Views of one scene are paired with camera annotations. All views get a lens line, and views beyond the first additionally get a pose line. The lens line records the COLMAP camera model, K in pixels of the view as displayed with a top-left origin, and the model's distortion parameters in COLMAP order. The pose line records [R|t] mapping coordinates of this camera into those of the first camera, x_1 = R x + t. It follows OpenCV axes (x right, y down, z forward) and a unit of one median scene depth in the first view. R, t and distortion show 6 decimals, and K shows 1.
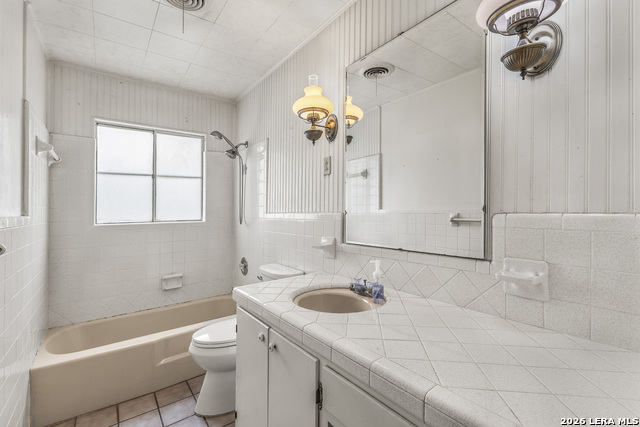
lens RADIAL K [[279.7, 0, 318.0], [0, 279.7, 213.5], [0, 0, 1]] dist [0.014091, -0.011283]
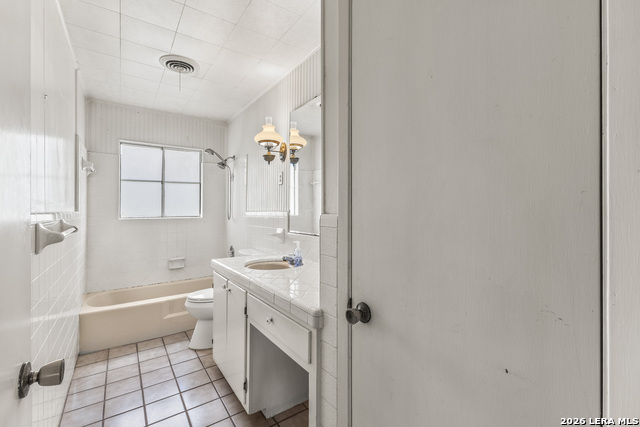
lens RADIAL K [[279.7, 0, 318.0], [0, 279.7, 213.5], [0, 0, 1]] dist [0.014091, -0.011283]
pose [[0.999439, 0.006367, -0.032883, 0.238971], [-0.006149, 0.999959, 0.006708, -0.001187], [0.032924, -0.006502, 0.999437, -0.373239]]
